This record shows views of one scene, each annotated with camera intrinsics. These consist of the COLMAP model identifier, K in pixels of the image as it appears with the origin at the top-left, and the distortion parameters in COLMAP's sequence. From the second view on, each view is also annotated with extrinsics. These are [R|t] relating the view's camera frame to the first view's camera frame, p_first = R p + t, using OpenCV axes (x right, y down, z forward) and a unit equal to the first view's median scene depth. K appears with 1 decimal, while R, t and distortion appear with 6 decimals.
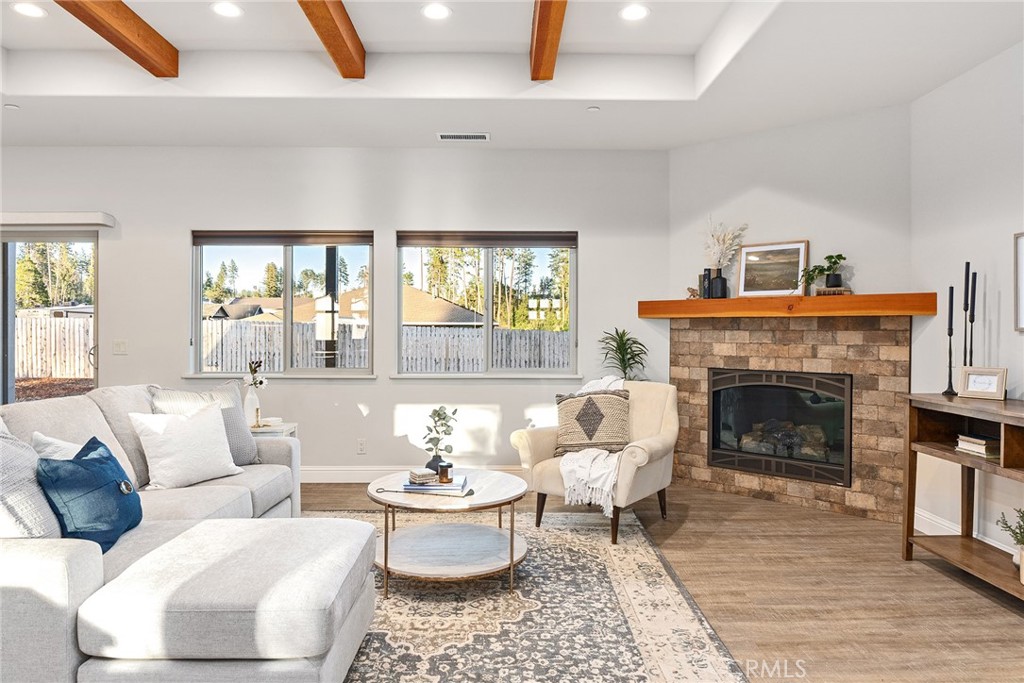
lens RADIAL K [[691.7, 0, 514.8], [0, 691.7, 328.0], [0, 0, 1]] dist [-0.009598, -0.002939]
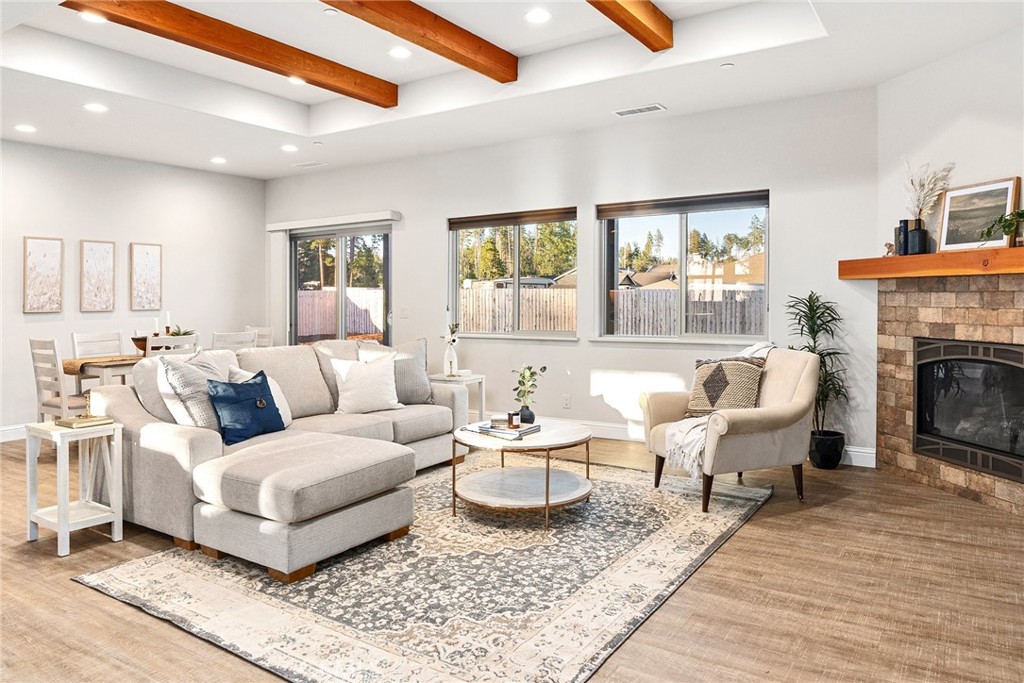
lens RADIAL K [[704.5, 0, 511.8], [0, 704.5, 296.4], [0, 0, 1]] dist [-0.010855, -0.002933]
pose [[0.825932, -0.011826, -0.563646, 0.410190], [0.013959, 0.999902, -0.000525, 0.002072], [0.563597, -0.007434, 0.826016, 0.016954]]
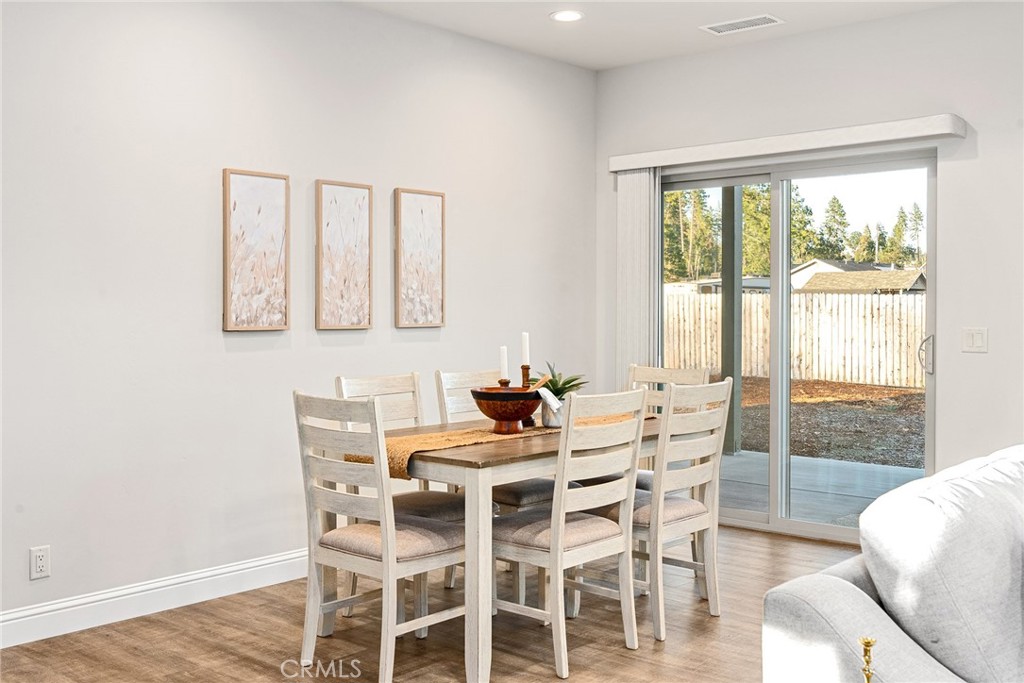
lens RADIAL K [[1050.9, 0, 514.1], [0, 1050.9, 337.8], [0, 0, 1]] dist [0.002050, 0.000343]
pose [[0.732124, 0.017752, -0.680941, -0.290914], [0.002296, 0.999590, 0.028528, -0.000648], [0.681168, -0.022449, 0.731783, 0.080863]]
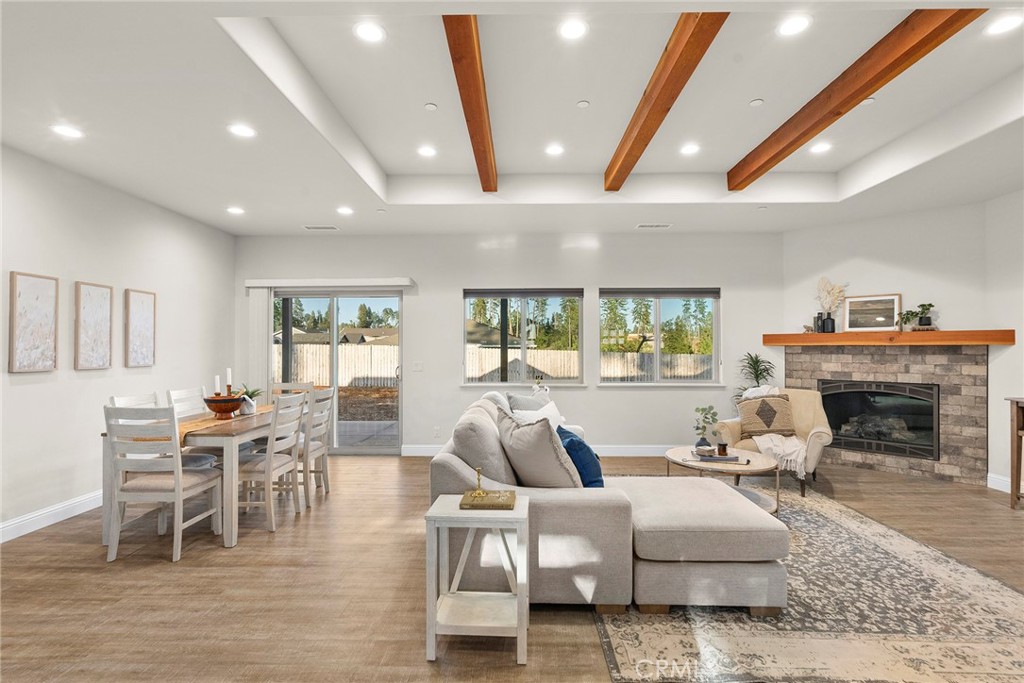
lens RADIAL K [[488.8, 0, 514.1], [0, 488.8, 343.3], [0, 0, 1]] dist [-0.002421, -0.000093]
pose [[0.999286, -0.003886, -0.037584, -0.378960], [0.003481, 0.999935, -0.010826, -0.012299], [0.037624, 0.010687, 0.999235, -0.080466]]
